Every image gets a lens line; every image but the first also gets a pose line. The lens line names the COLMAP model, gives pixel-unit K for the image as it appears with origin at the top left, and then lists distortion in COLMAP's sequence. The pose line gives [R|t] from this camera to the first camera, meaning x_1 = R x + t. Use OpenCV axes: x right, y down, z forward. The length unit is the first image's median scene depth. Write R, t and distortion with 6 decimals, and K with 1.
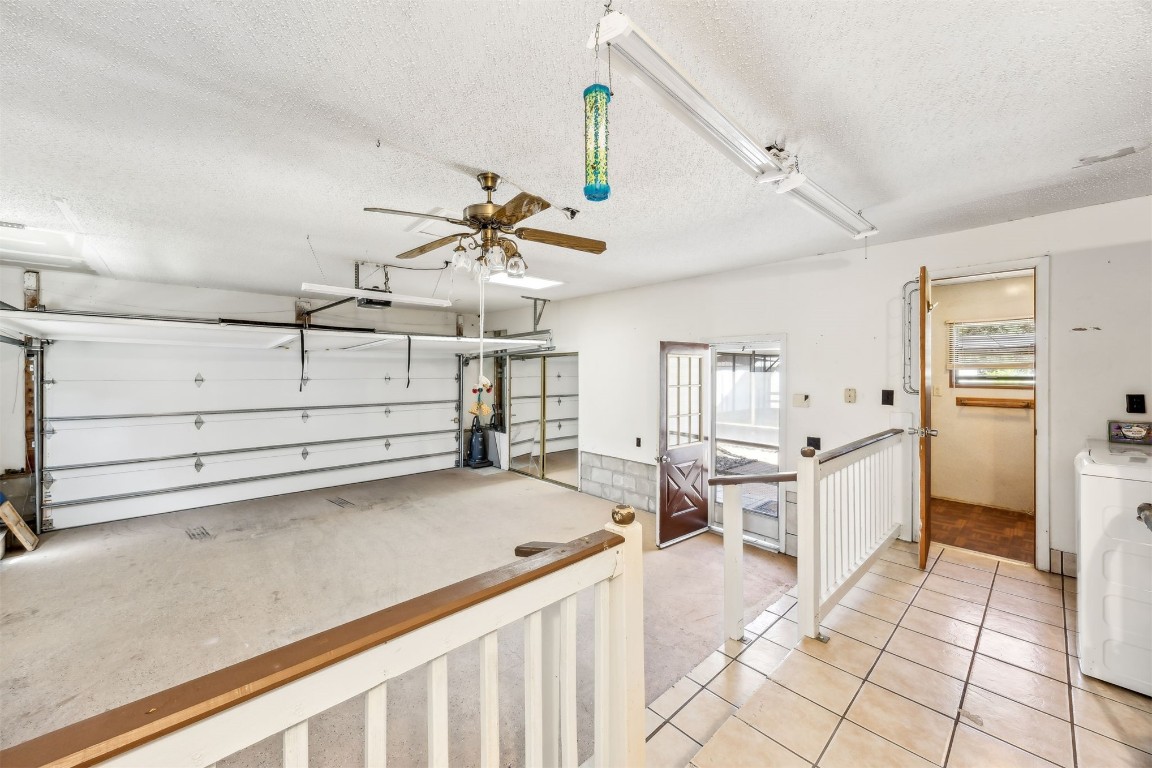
lens RADIAL K [[436.8, 0, 570.1], [0, 436.8, 374.2], [0, 0, 1]] dist [-0.002682, -0.000163]
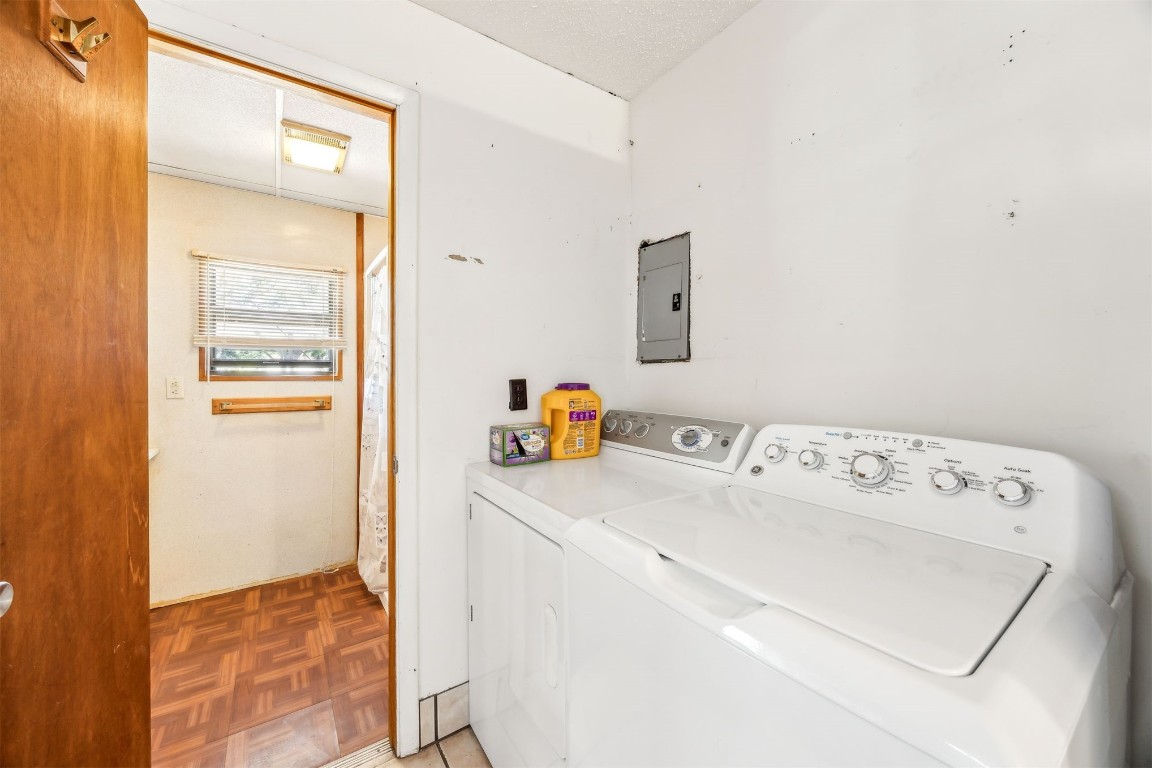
lens RADIAL K [[436.8, 0, 578.2], [0, 436.8, 378.5], [0, 0, 1]] dist [-0.002682, -0.000163]
pose [[0.123945, -0.007481, 0.992261, 0.444764], [-0.000425, 0.999971, 0.007592, 0.025413], [-0.992289, -0.001363, 0.123938, 0.527301]]
